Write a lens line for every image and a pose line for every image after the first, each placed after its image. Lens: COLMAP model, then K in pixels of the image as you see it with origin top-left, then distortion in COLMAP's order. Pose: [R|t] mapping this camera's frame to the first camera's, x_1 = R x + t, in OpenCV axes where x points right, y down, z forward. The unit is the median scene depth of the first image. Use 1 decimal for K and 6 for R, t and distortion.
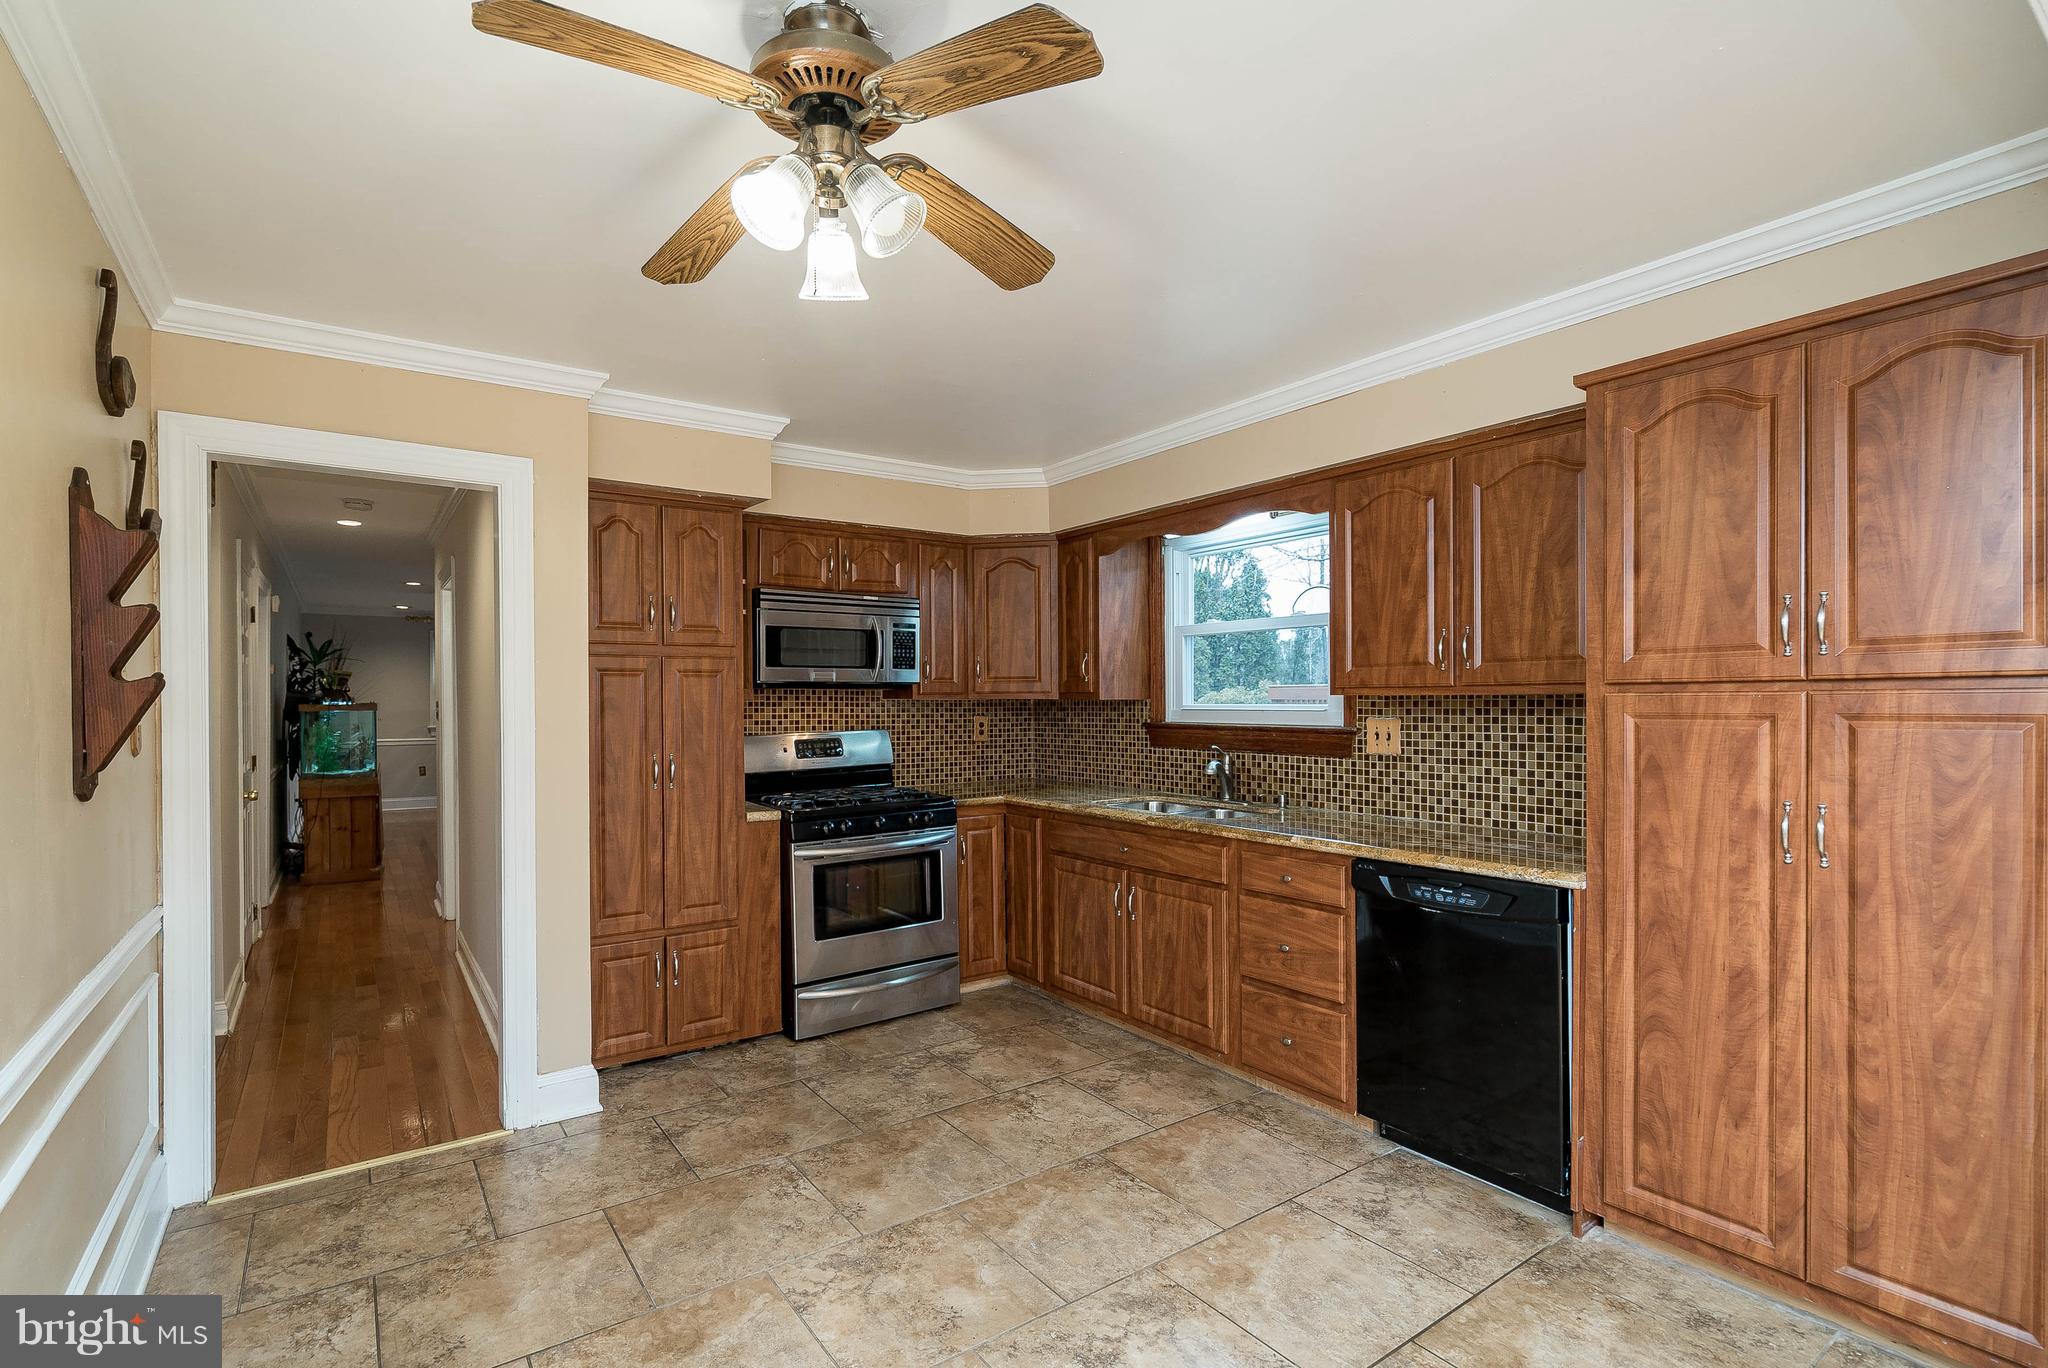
lens RADIAL K [[950.8, 0, 1000.2], [0, 950.8, 705.9], [0, 0, 1]] dist [-0.005418, 0.001138]
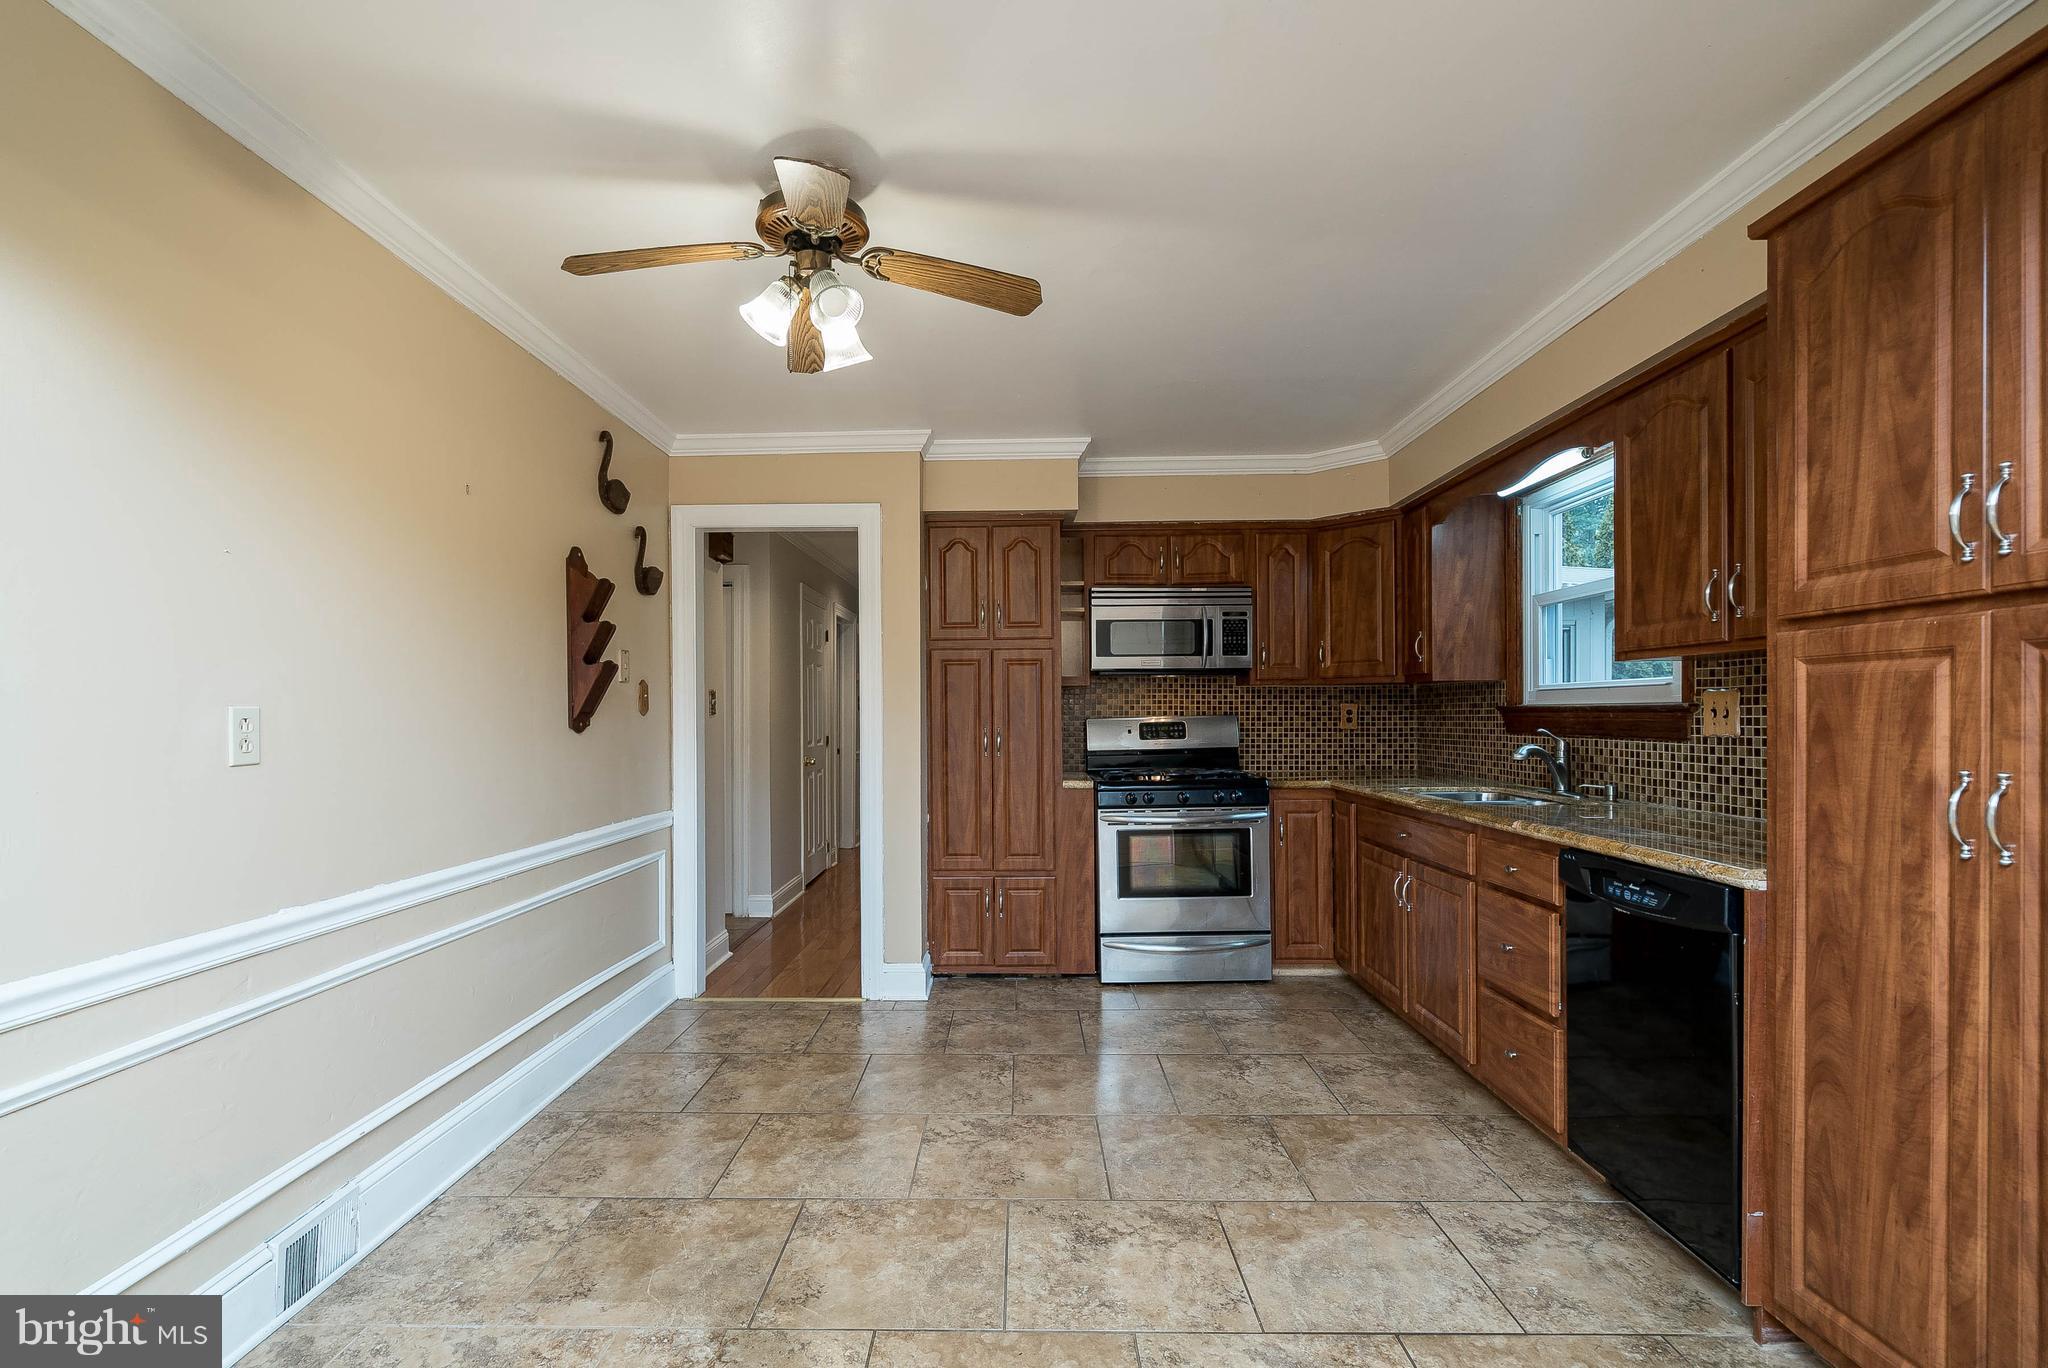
lens RADIAL K [[950.8, 0, 1001.6], [0, 950.8, 720.7], [0, 0, 1]] dist [-0.005418, 0.001138]
pose [[0.808294, 0.003906, -0.588766, 0.454344], [-0.001589, 0.999989, 0.004453, 0.042257], [0.588777, -0.002664, 0.808291, 0.013136]]
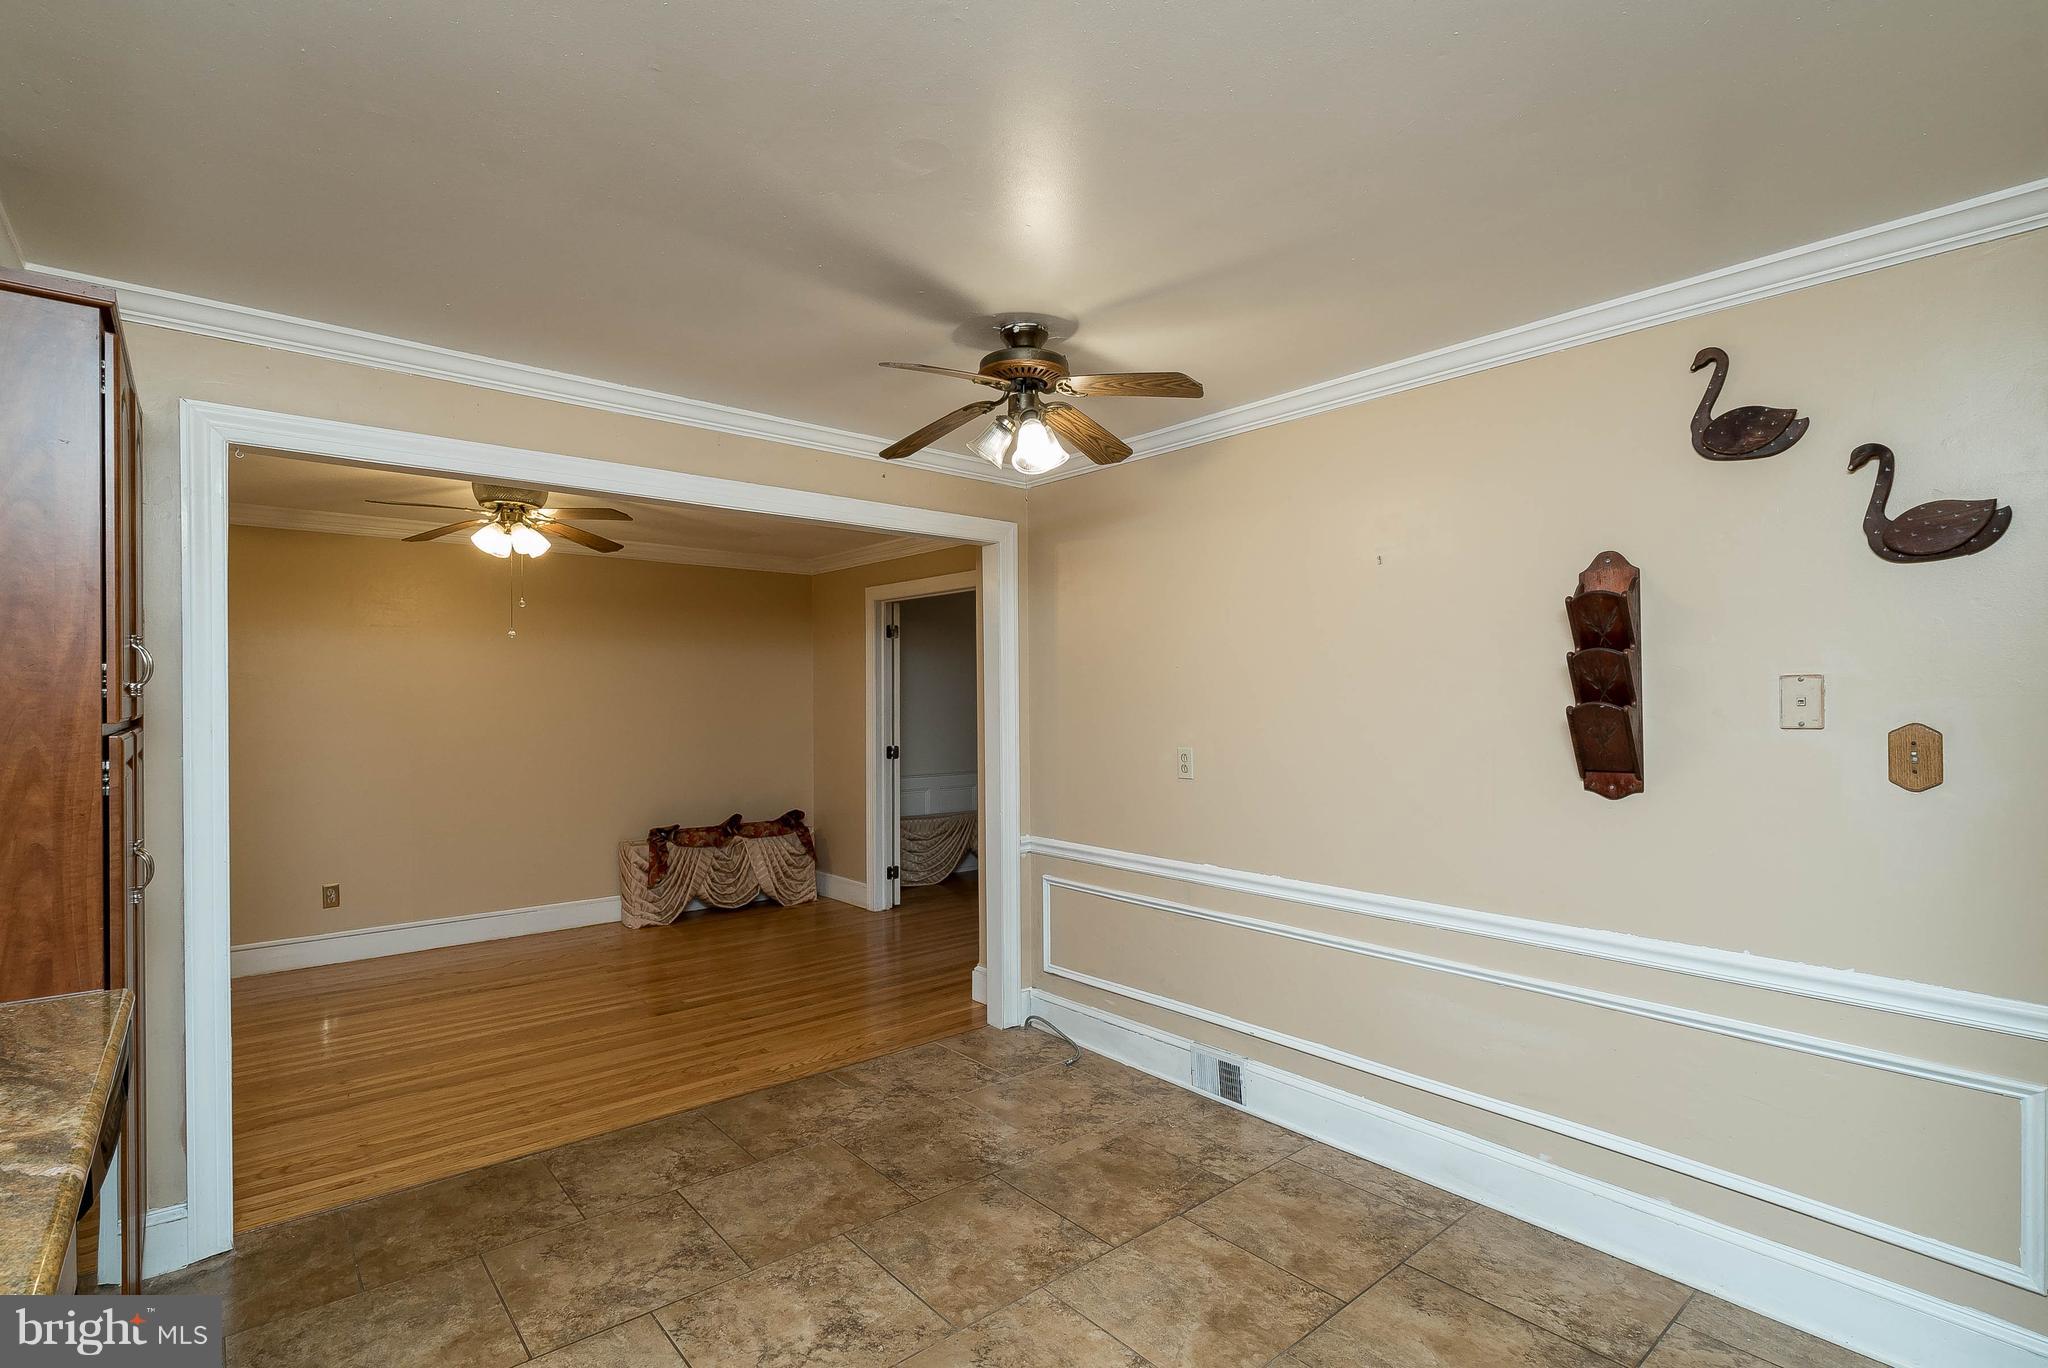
lens RADIAL K [[950.8, 0, 991.5], [0, 950.8, 703.7], [0, 0, 1]] dist [-0.005418, 0.001138]
pose [[-0.996774, 0.007376, -0.079925, 0.008810], [0.006704, 0.999940, 0.008677, -0.030884], [0.079984, 0.008113, -0.996763, 1.402171]]
